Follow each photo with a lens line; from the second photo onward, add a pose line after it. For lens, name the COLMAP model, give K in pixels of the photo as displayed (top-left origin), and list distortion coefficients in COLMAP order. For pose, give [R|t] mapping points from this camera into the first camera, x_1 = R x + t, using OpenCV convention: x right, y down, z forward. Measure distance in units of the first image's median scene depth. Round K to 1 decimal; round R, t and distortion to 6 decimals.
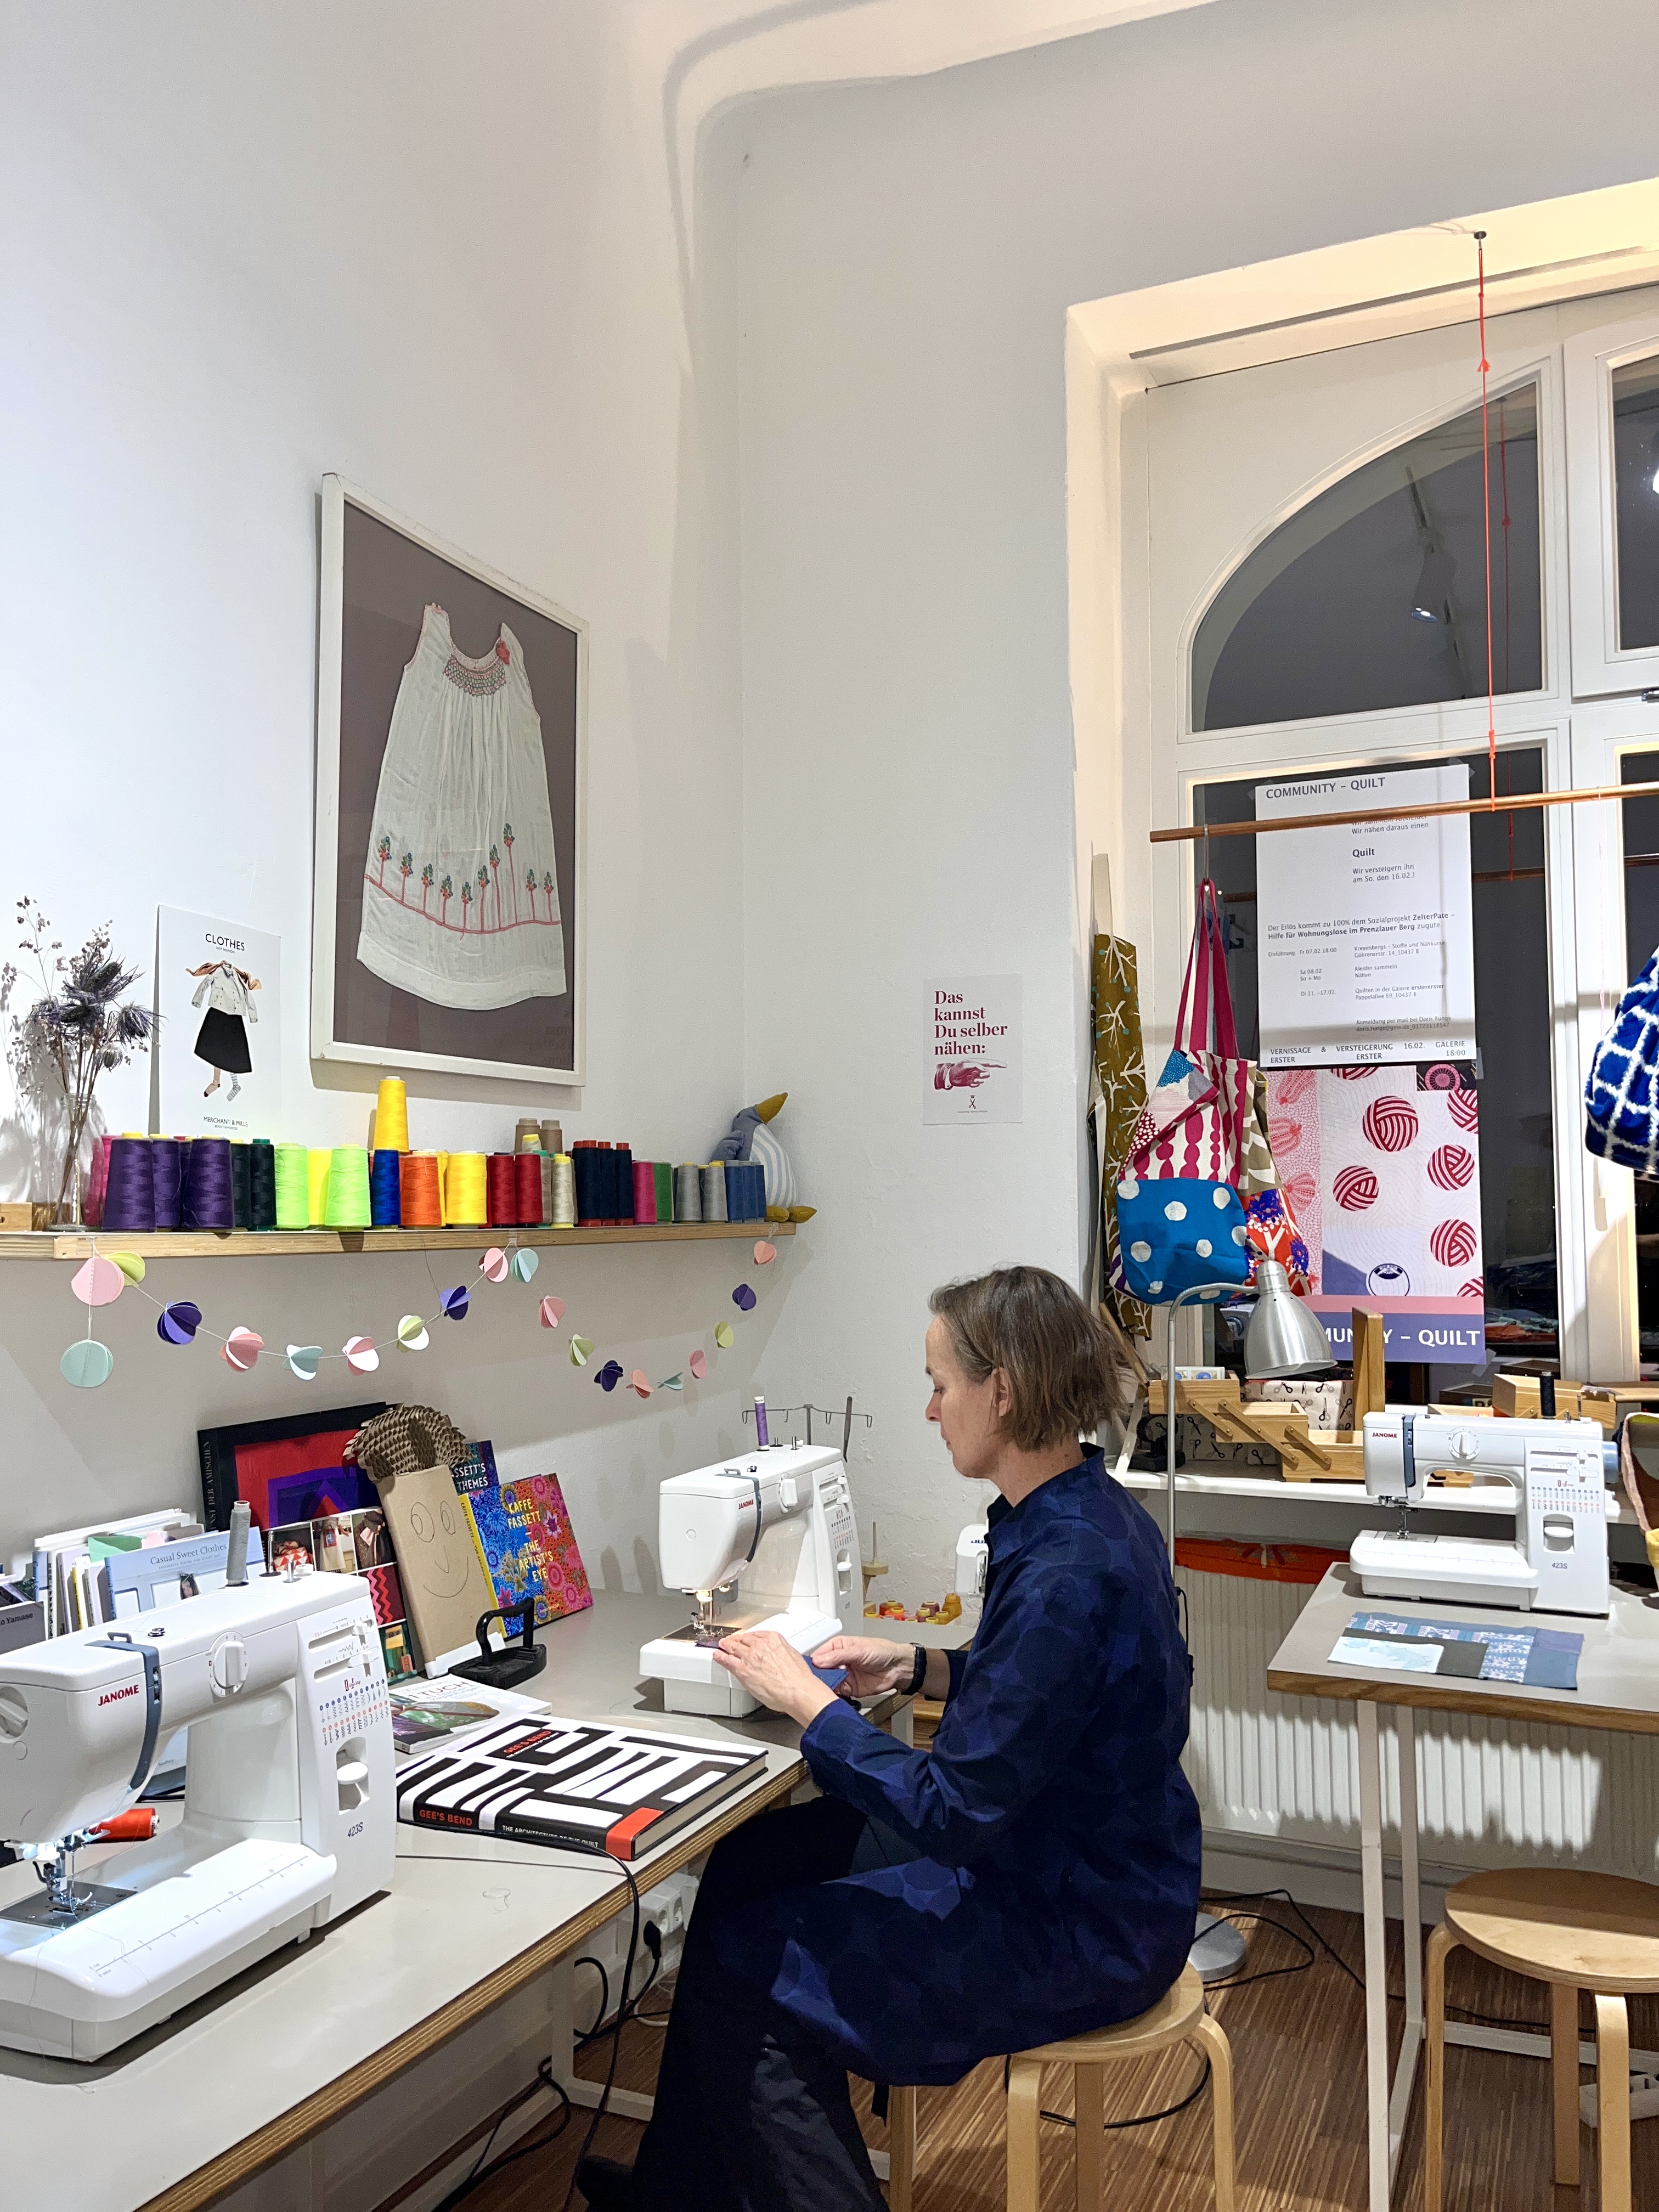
lens RADIAL K [[1656.9, 0, 834.3], [0, 1656.9, 1093.8], [0, 0, 1]] dist [0.006439, 0.003608]
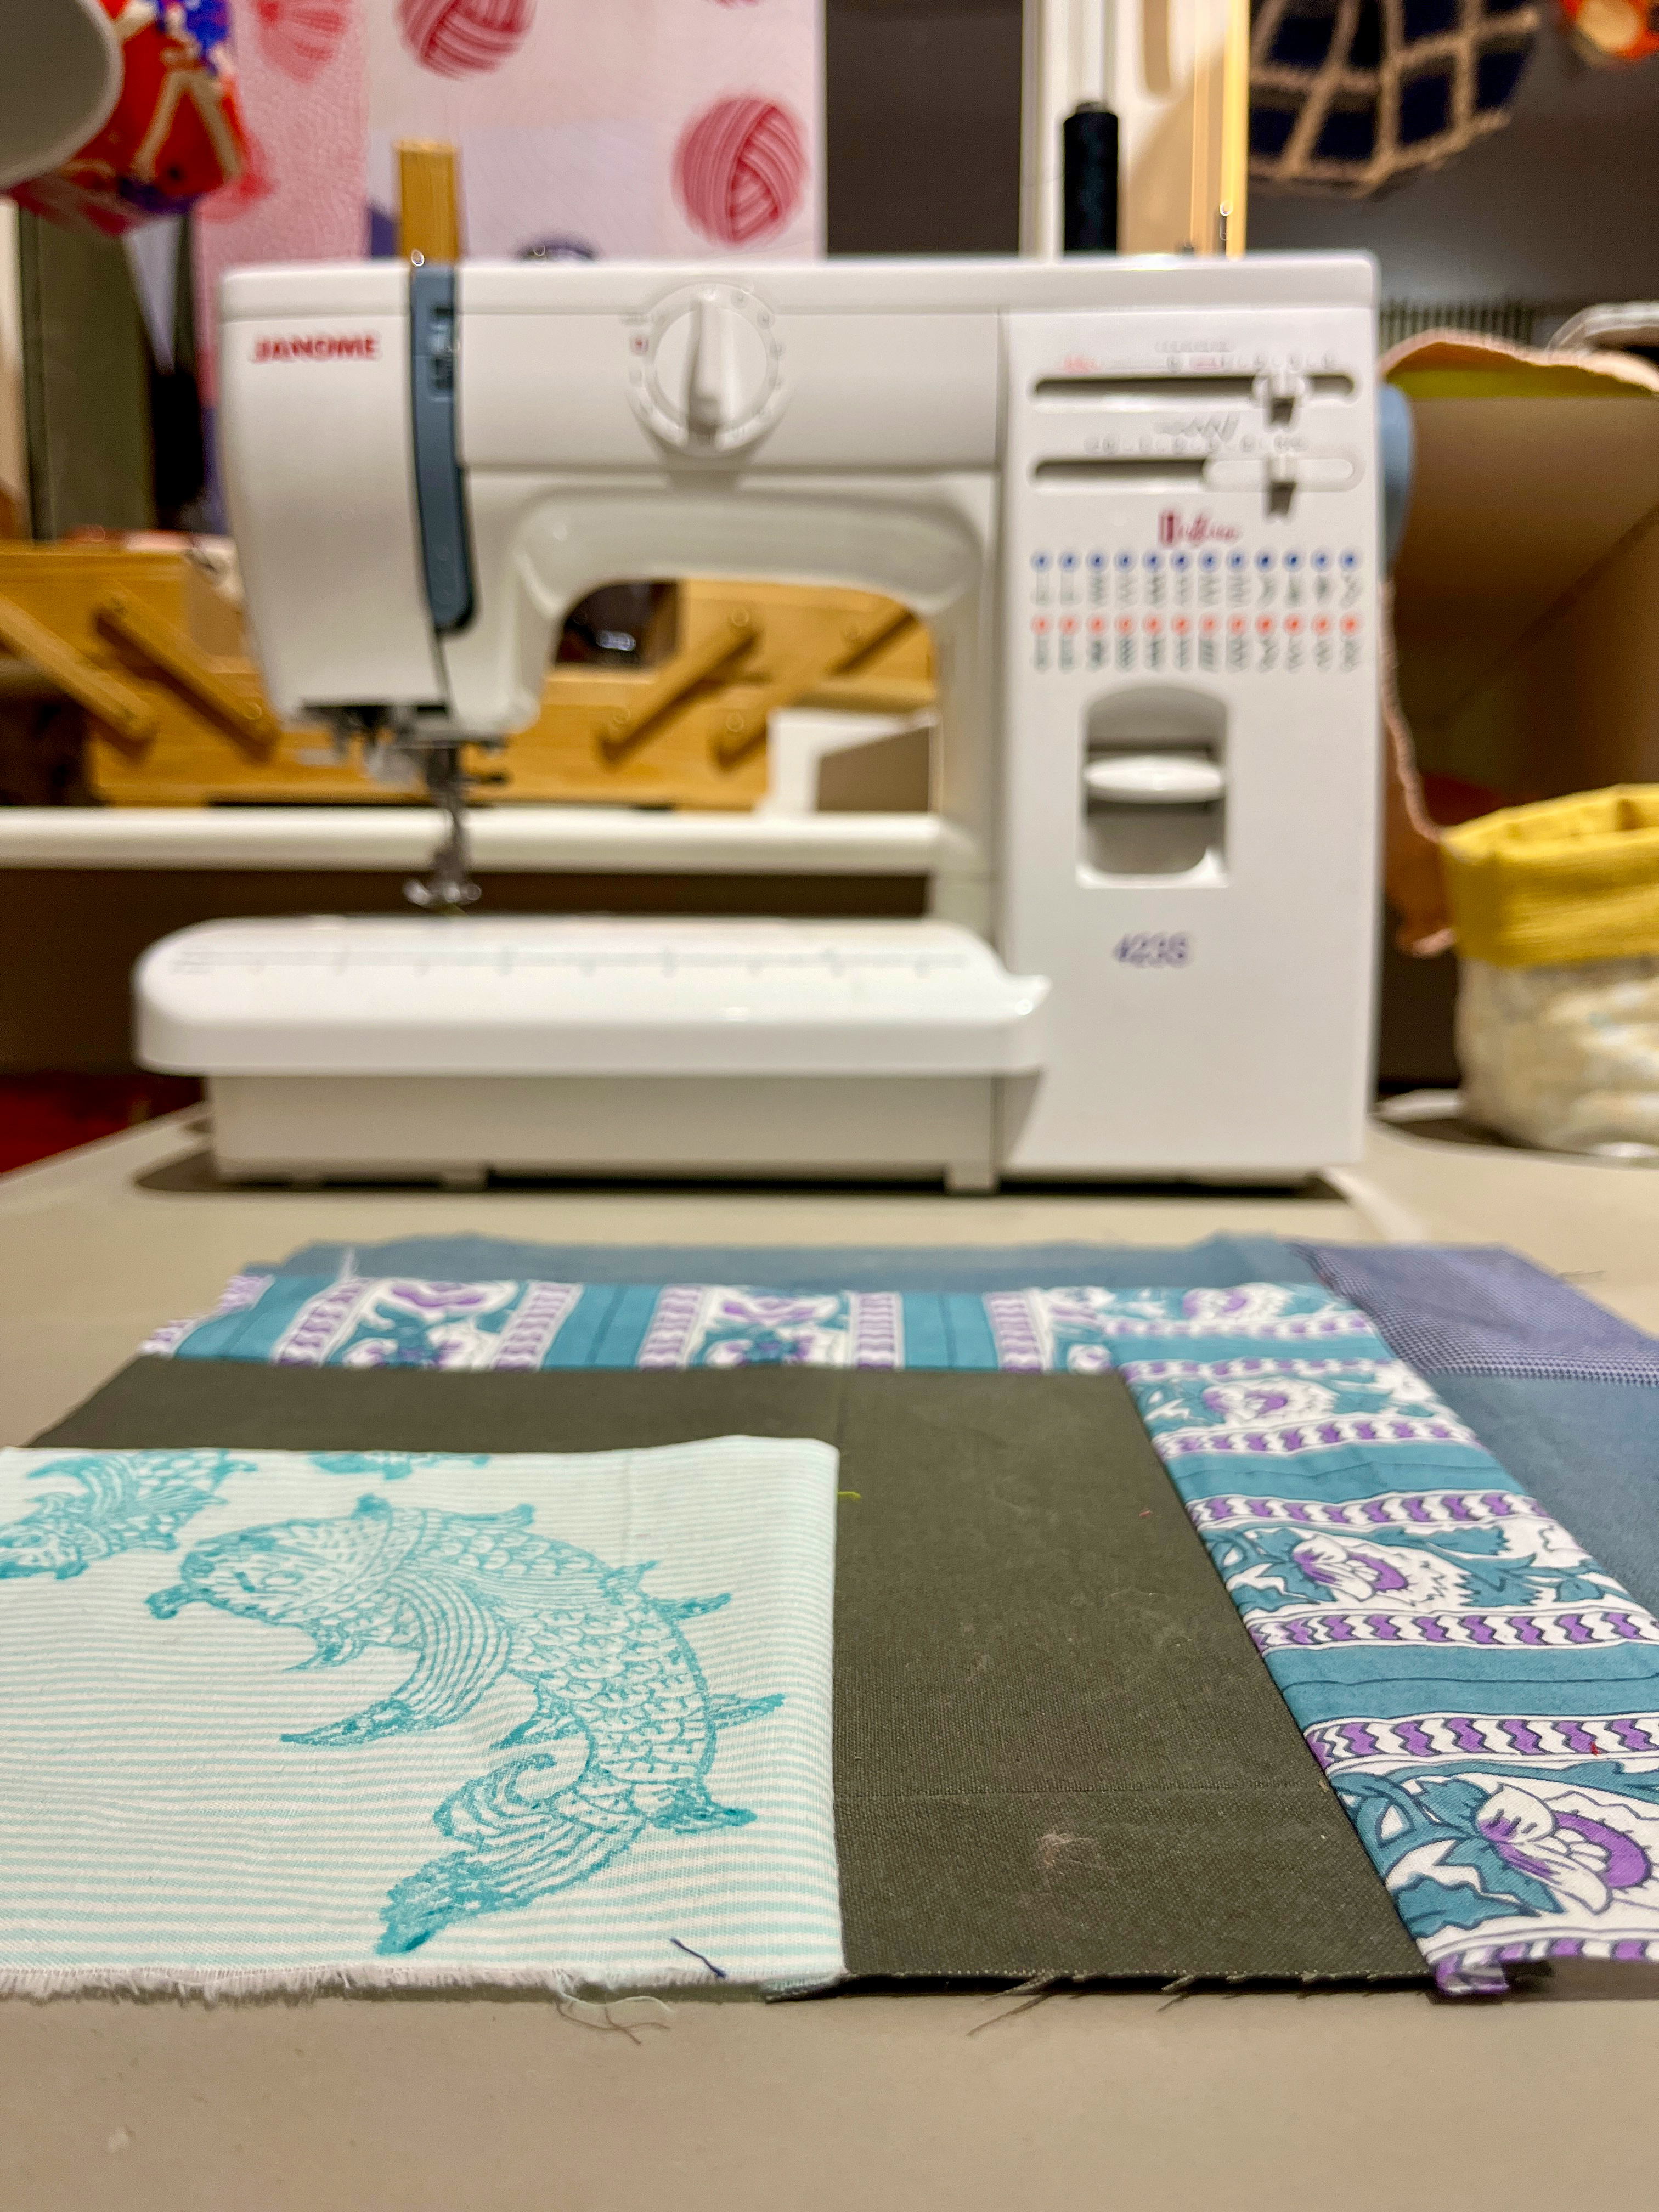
lens RADIAL K [[1656.9, 0, 831.4], [0, 1656.9, 1107.0], [0, 0, 1]] dist [0.006439, 0.003608]
pose [[0.928820, -0.047579, 0.367465, 0.319273], [-0.026149, 0.980832, 0.193093, 0.257442], [-0.369608, -0.188957, 0.909772, 0.807494]]
